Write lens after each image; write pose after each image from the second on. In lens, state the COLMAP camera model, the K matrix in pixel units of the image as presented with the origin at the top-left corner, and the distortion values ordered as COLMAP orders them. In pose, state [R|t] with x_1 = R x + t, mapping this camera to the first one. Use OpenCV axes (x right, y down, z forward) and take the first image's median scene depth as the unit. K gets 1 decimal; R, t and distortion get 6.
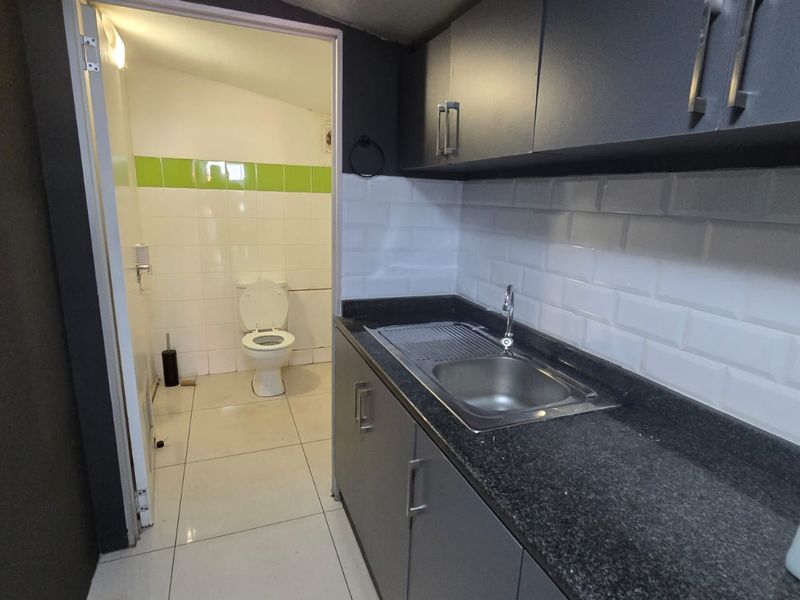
lens RADIAL K [[436.4, 0, 402.9], [0, 436.4, 298.3], [0, 0, 1]] dist [-0.007173, -0.001402]
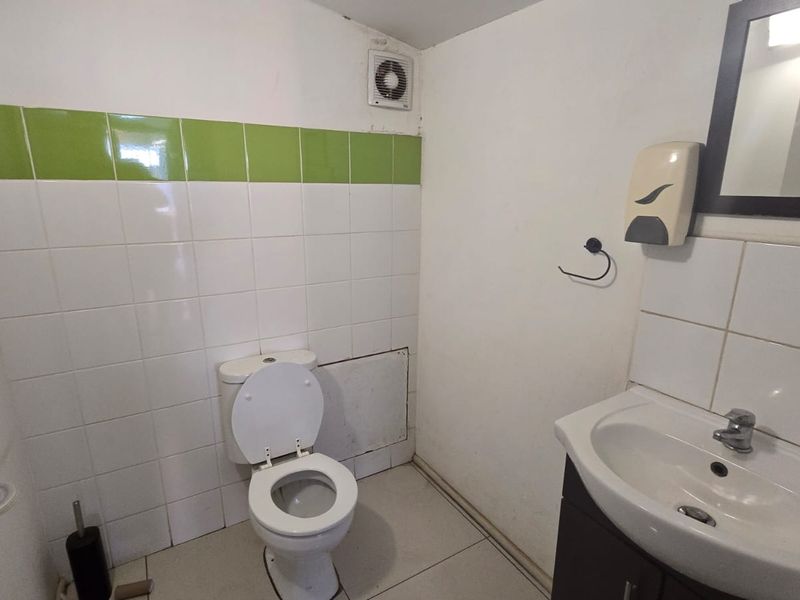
lens RADIAL K [[436.4, 0, 396.2], [0, 436.4, 302.0], [0, 0, 1]] dist [-0.007173, -0.001402]
pose [[0.985784, -0.067301, 0.153949, -0.253188], [0.061243, 0.997163, 0.043769, -0.122707], [-0.156458, -0.033719, 0.987109, 0.483307]]
